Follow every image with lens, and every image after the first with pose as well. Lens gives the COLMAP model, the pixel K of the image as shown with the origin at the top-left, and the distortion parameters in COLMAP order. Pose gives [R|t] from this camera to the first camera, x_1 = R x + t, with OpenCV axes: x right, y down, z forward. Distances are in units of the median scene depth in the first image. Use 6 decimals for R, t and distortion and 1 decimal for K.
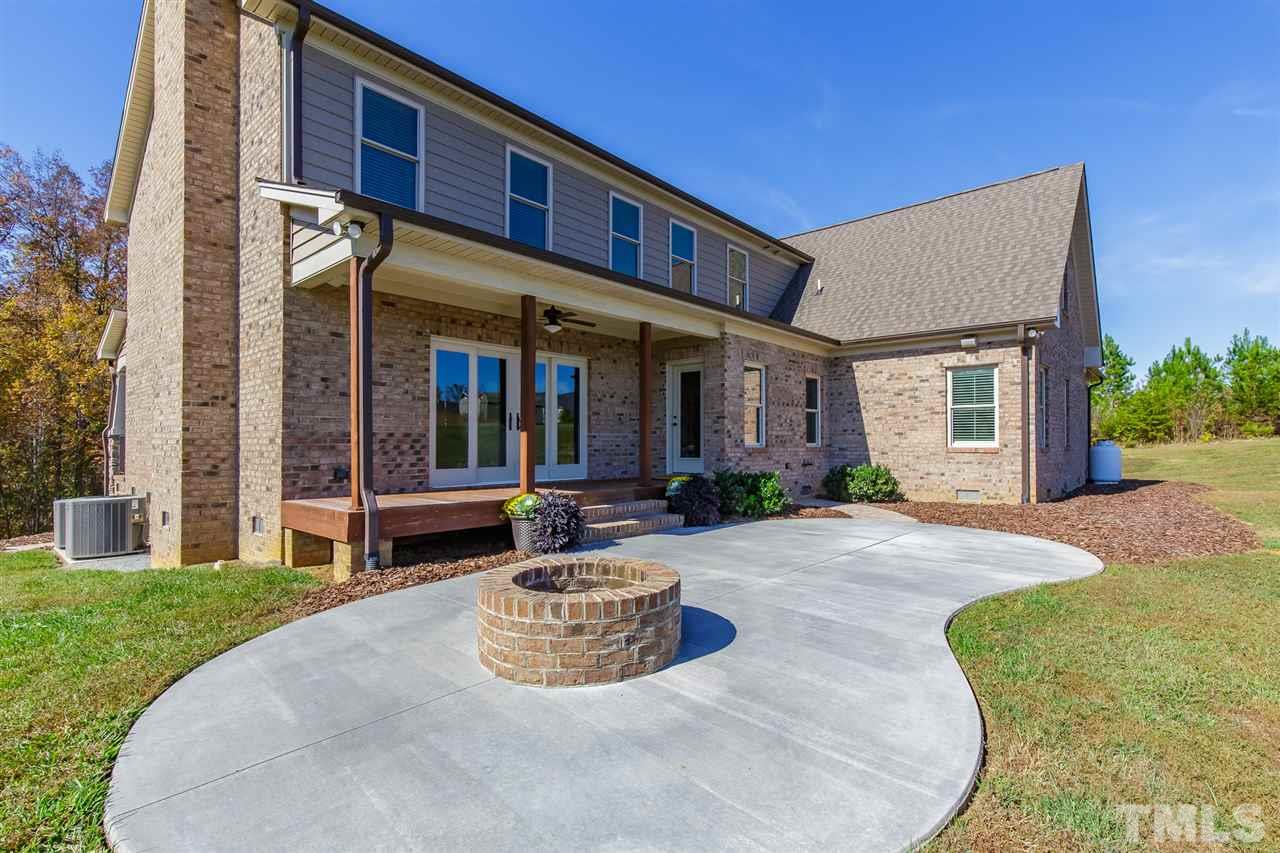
lens RADIAL K [[583.6, 0, 640.0], [0, 583.6, 435.2], [0, 0, 1]] dist [0.004515, 0.000277]
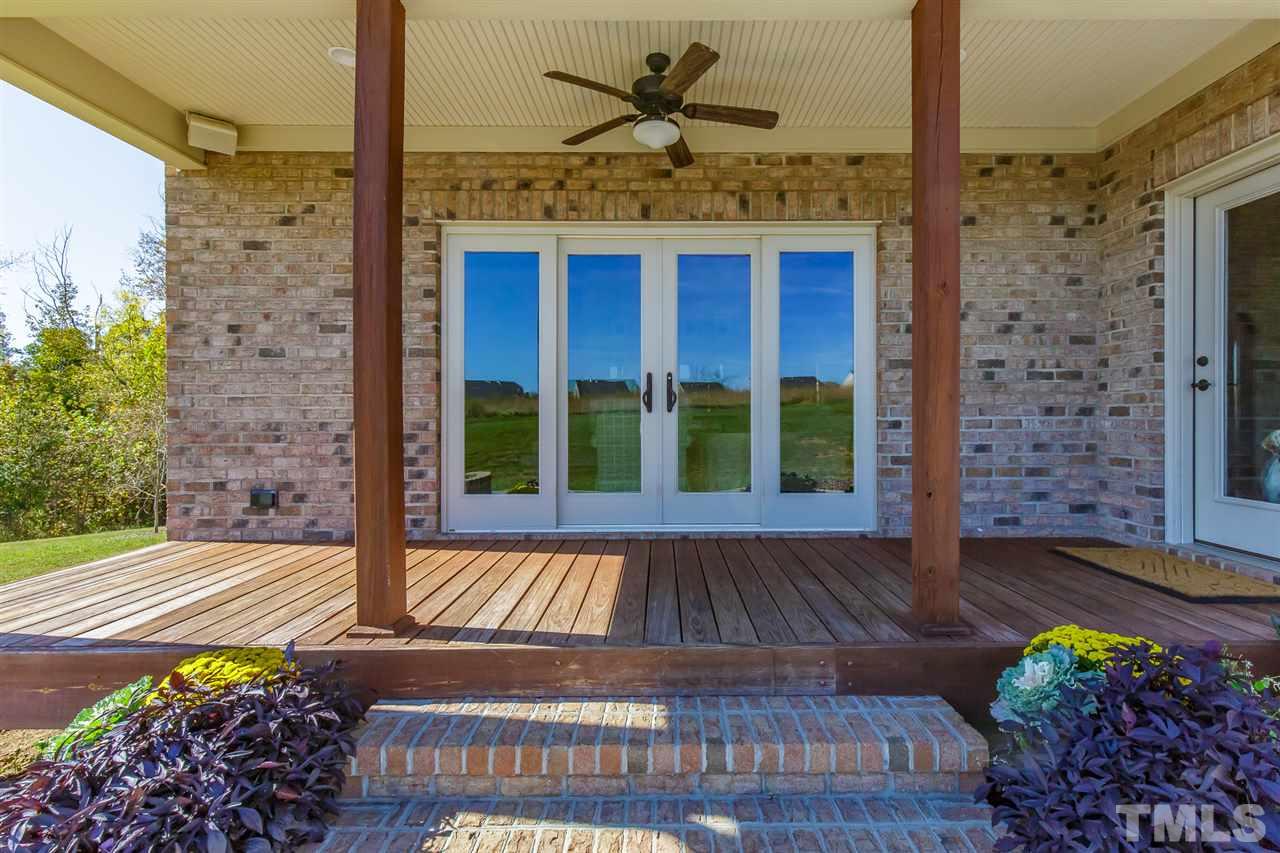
lens RADIAL K [[583.6, 0, 671.8], [0, 583.6, 409.7], [0, 0, 1]] dist [0.004515, 0.000277]
pose [[0.677733, -0.003984, -0.735298, 0.134108], [0.010330, 0.999938, 0.004103, -0.013642], [0.735236, -0.010376, 0.677732, 0.808212]]
